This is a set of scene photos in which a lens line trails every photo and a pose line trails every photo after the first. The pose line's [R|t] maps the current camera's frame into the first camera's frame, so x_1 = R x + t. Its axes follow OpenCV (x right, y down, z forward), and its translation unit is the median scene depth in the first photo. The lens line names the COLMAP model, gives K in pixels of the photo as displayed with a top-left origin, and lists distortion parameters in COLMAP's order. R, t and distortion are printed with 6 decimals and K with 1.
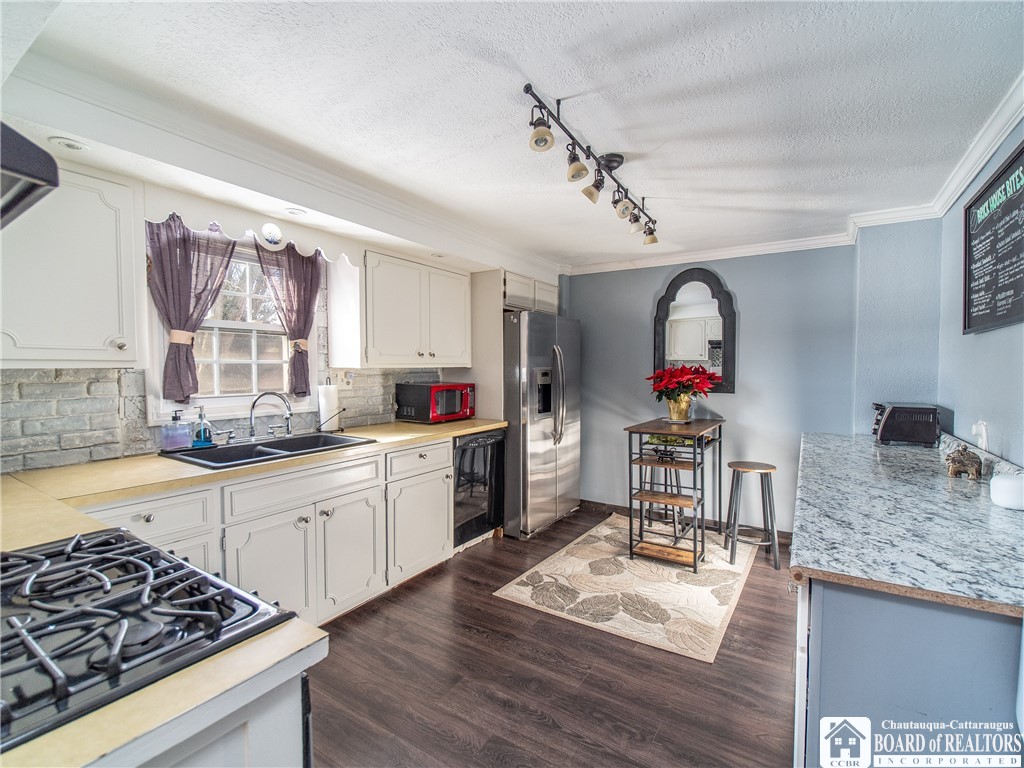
lens RADIAL K [[464.7, 0, 517.9], [0, 464.7, 386.1], [0, 0, 1]] dist [0.005462, -0.004586]
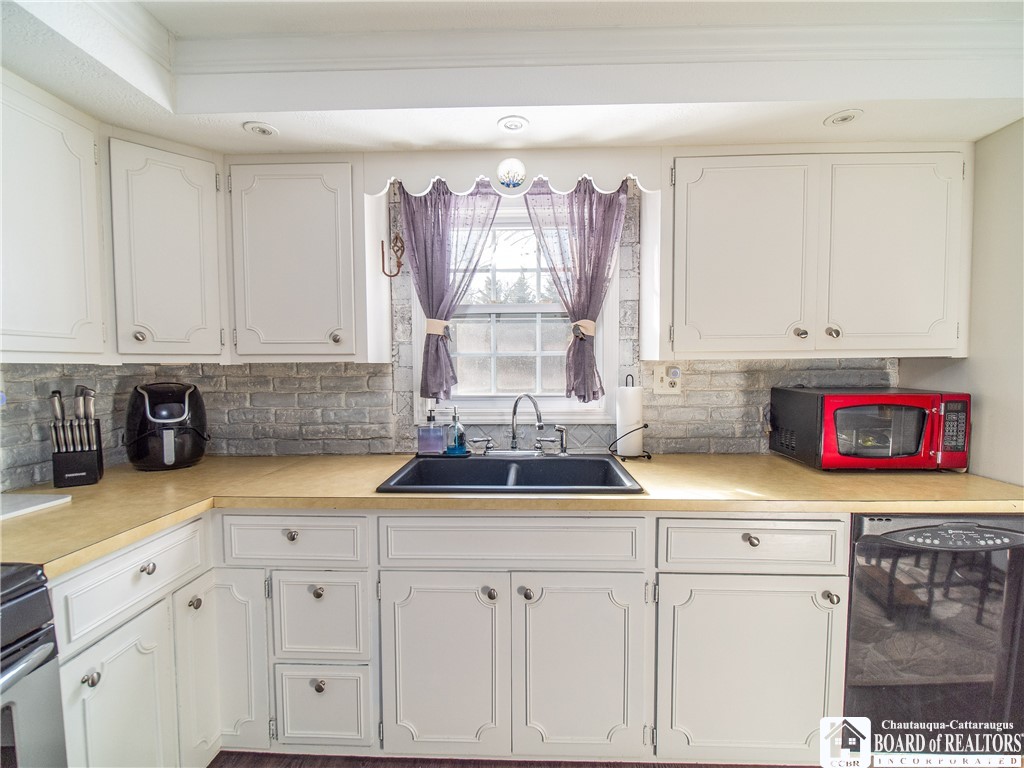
lens RADIAL K [[464.7, 0, 514.5], [0, 464.7, 388.1], [0, 0, 1]] dist [0.005462, -0.004586]
pose [[0.505281, 0.042936, -0.861886, 0.092100], [-0.028337, 0.999048, 0.033156, -0.019417], [0.862489, 0.007670, 0.506017, 0.579245]]
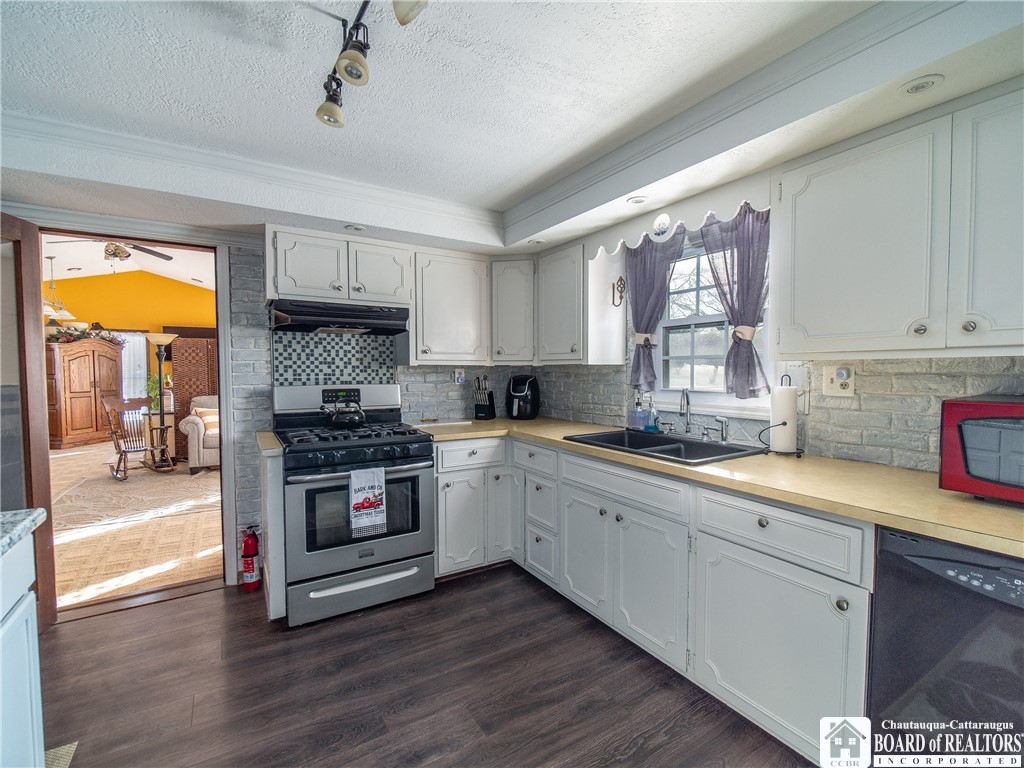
lens RADIAL K [[464.7, 0, 512.0], [0, 464.7, 387.0], [0, 0, 1]] dist [0.005462, -0.004586]
pose [[-0.443491, 0.039664, -0.895401, 0.442169], [-0.029352, 0.997842, 0.058740, -0.033598], [0.895798, 0.052333, -0.441369, 1.046026]]
